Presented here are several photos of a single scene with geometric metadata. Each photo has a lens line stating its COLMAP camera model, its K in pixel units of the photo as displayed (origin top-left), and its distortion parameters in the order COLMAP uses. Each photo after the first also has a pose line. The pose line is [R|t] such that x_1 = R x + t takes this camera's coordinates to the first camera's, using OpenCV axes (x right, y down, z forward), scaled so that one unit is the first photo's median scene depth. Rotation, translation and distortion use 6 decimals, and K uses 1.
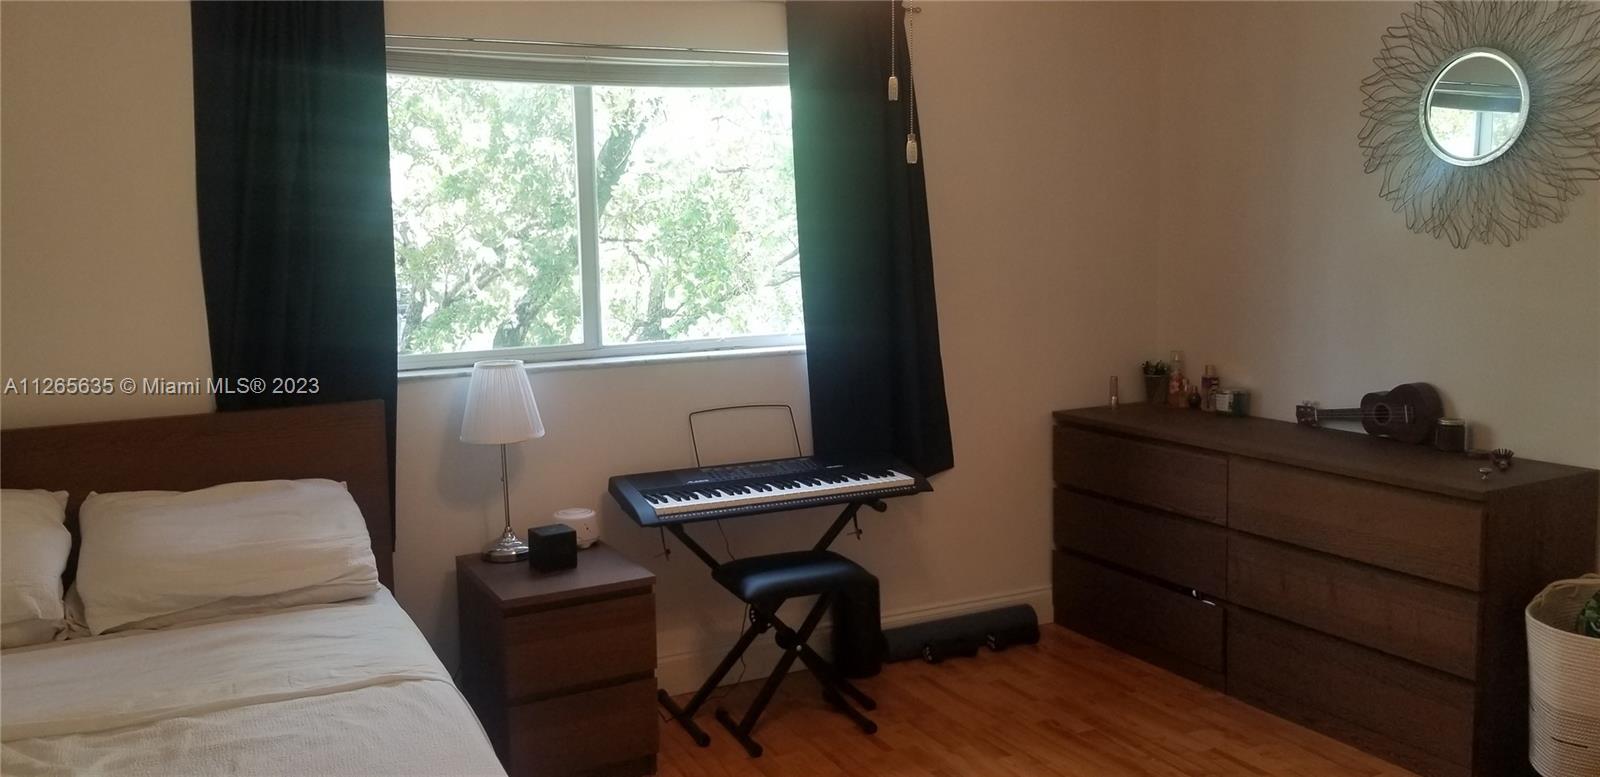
lens RADIAL K [[1273.8, 0, 811.7], [0, 1273.8, 421.2], [0, 0, 1]] dist [0.072312, -0.150677]
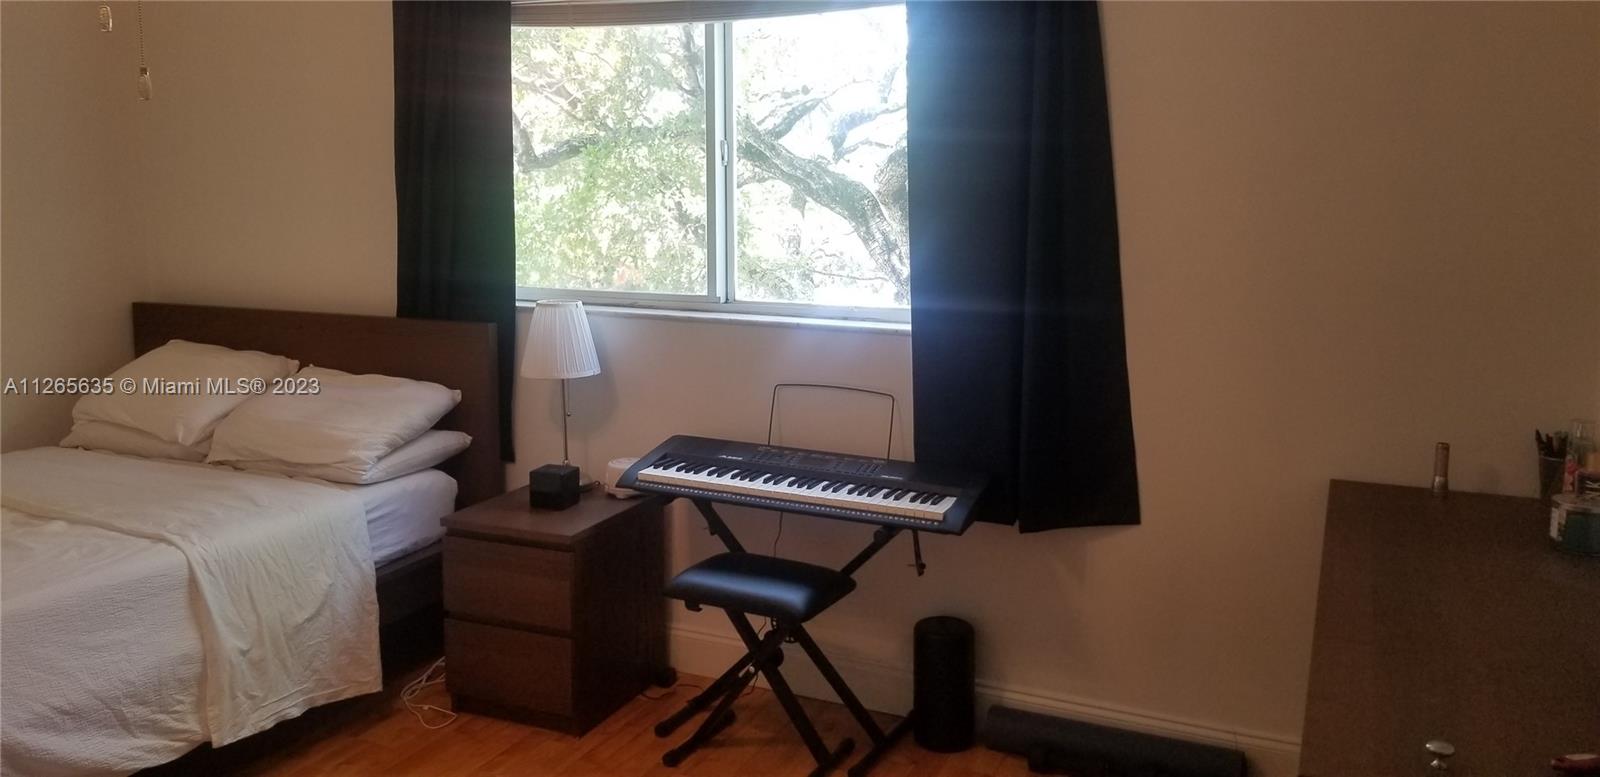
lens RADIAL K [[1273.8, 0, 811.7], [0, 1273.8, 421.2], [0, 0, 1]] dist [0.072312, -0.150677]
pose [[0.603472, 0.168955, -0.779279, 0.614982], [-0.143077, 0.984377, 0.102624, -0.075379], [0.784443, 0.049566, 0.618217, 0.465452]]
